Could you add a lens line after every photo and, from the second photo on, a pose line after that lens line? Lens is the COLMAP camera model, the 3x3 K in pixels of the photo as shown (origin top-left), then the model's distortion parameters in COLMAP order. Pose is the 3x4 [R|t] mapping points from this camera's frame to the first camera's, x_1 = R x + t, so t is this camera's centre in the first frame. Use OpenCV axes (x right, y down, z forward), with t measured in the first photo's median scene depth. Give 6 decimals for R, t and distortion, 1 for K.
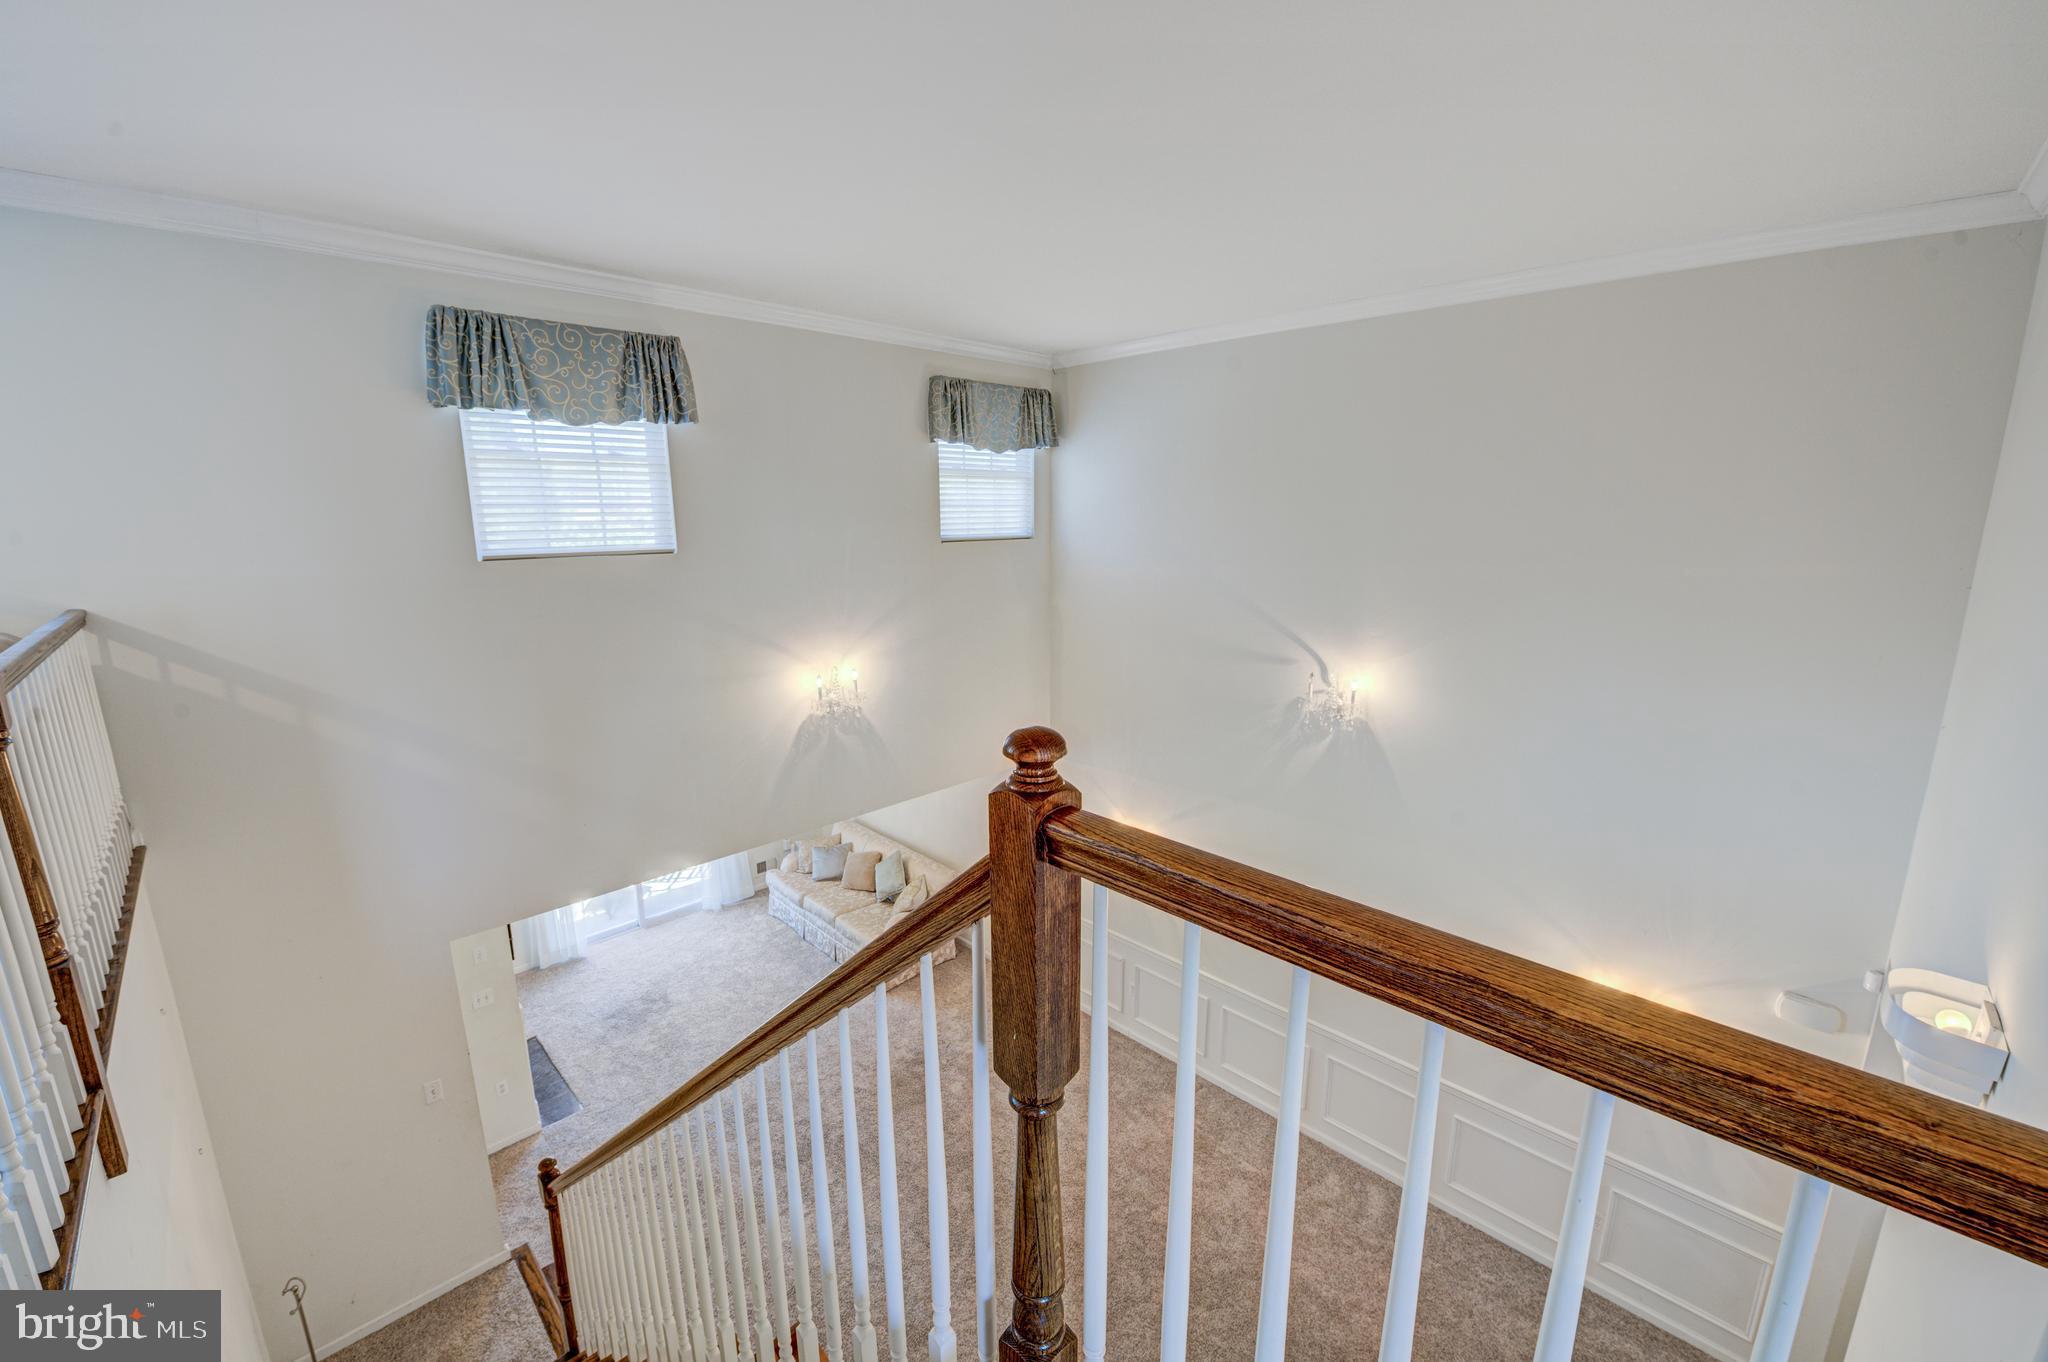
lens RADIAL K [[825.2, 0, 1032.3], [0, 825.2, 682.8], [0, 0, 1]] dist [-0.012361, -0.001925]
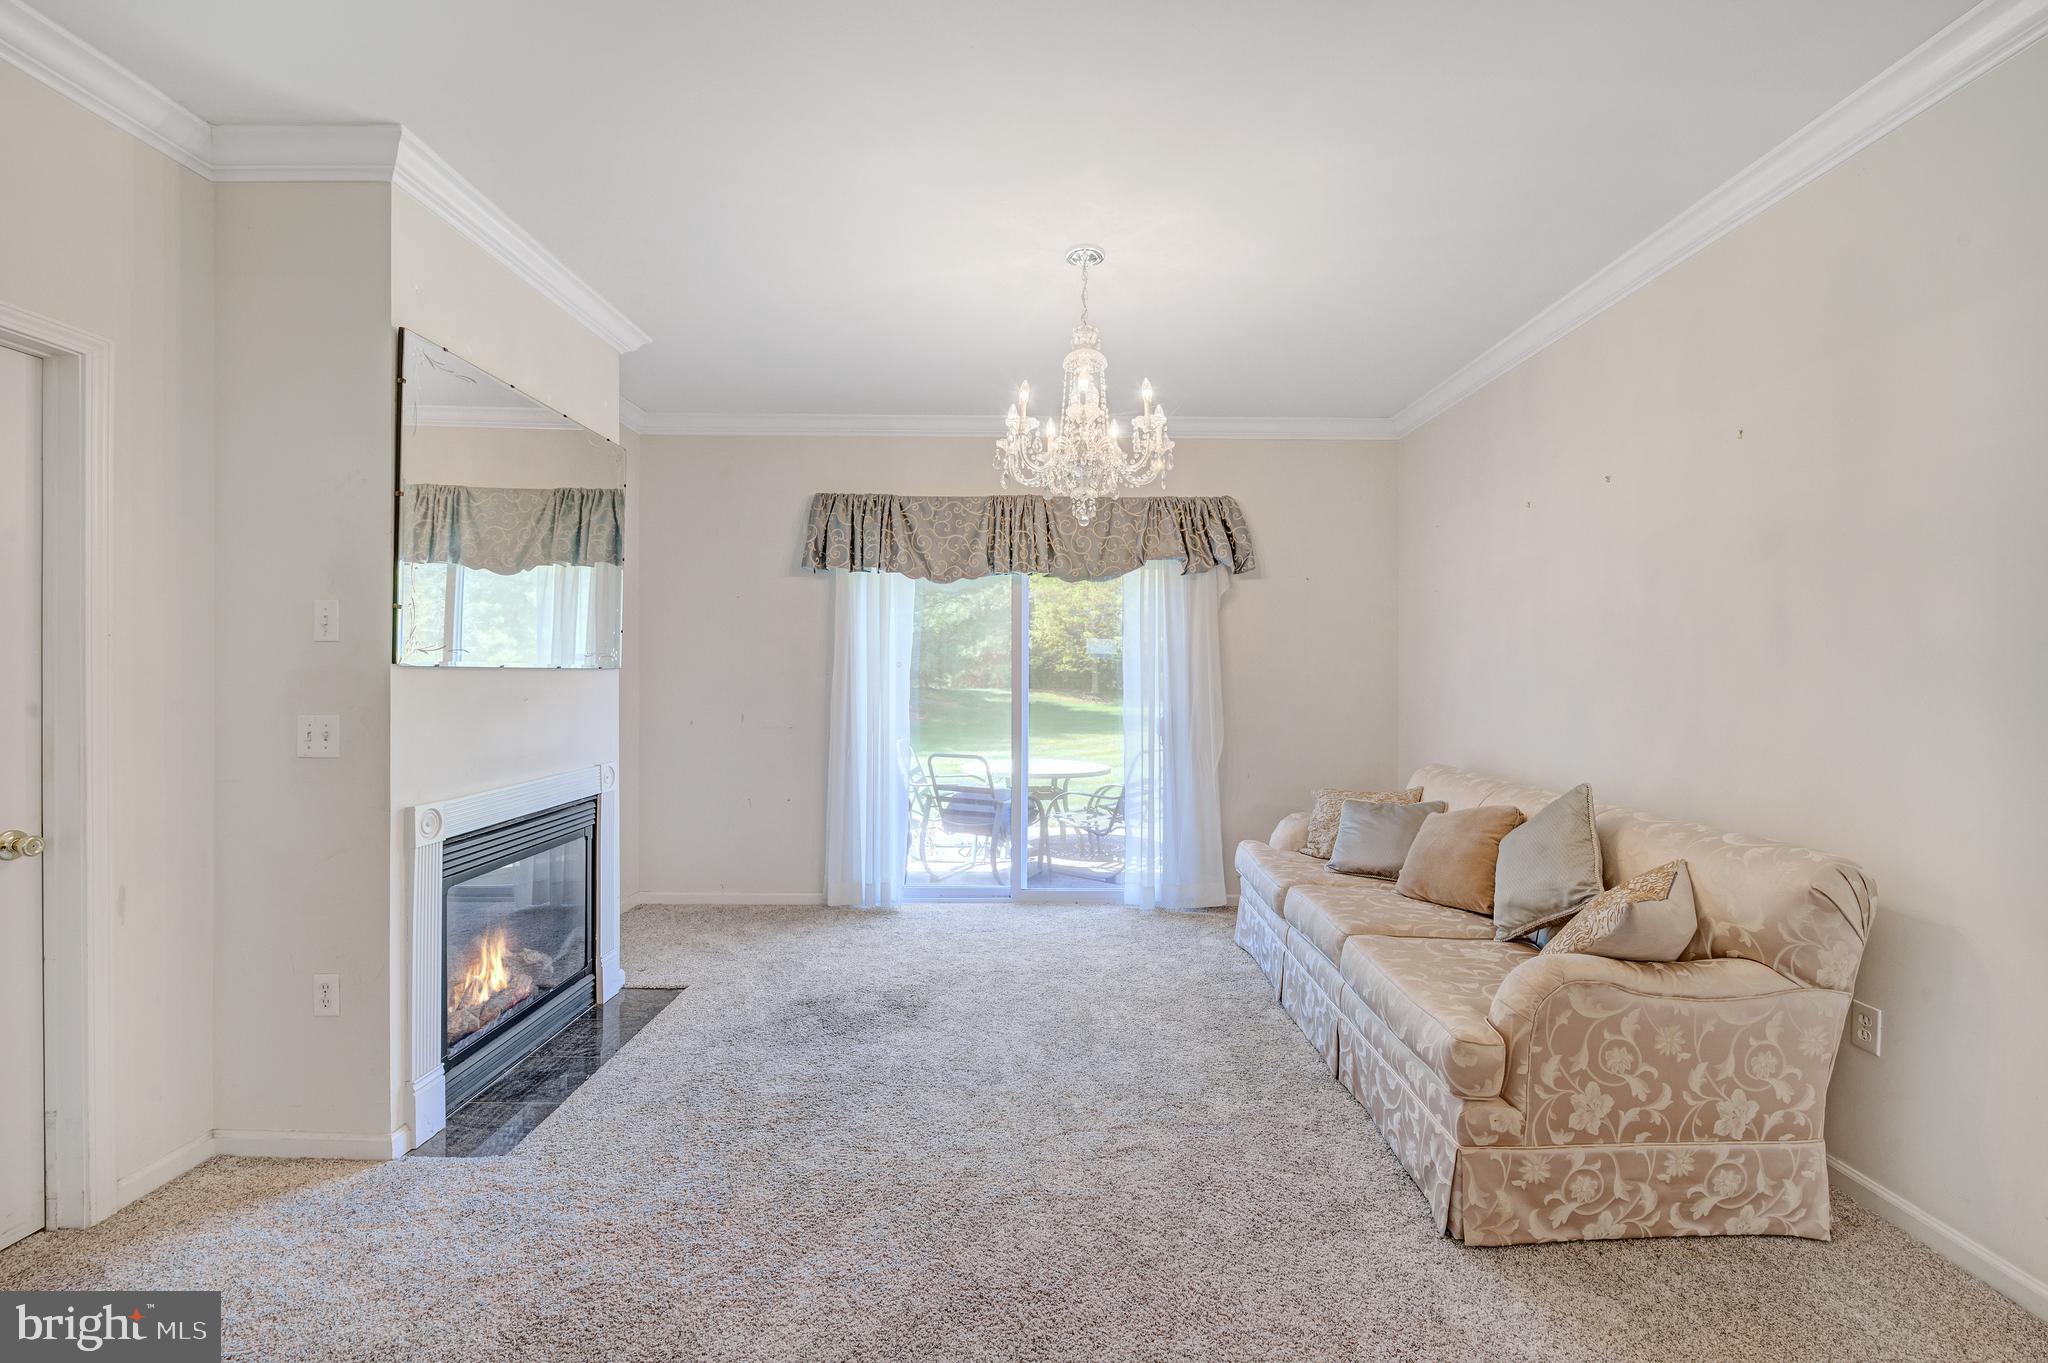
lens RADIAL K [[825.2, 0, 1033.8], [0, 825.2, 679.4], [0, 0, 1]] dist [-0.012361, -0.001925]
pose [[0.705242, 0.010938, -0.708883, -0.088848], [-0.154539, 0.978209, -0.138652, 0.235772], [0.691919, 0.207333, 0.691564, 0.628835]]
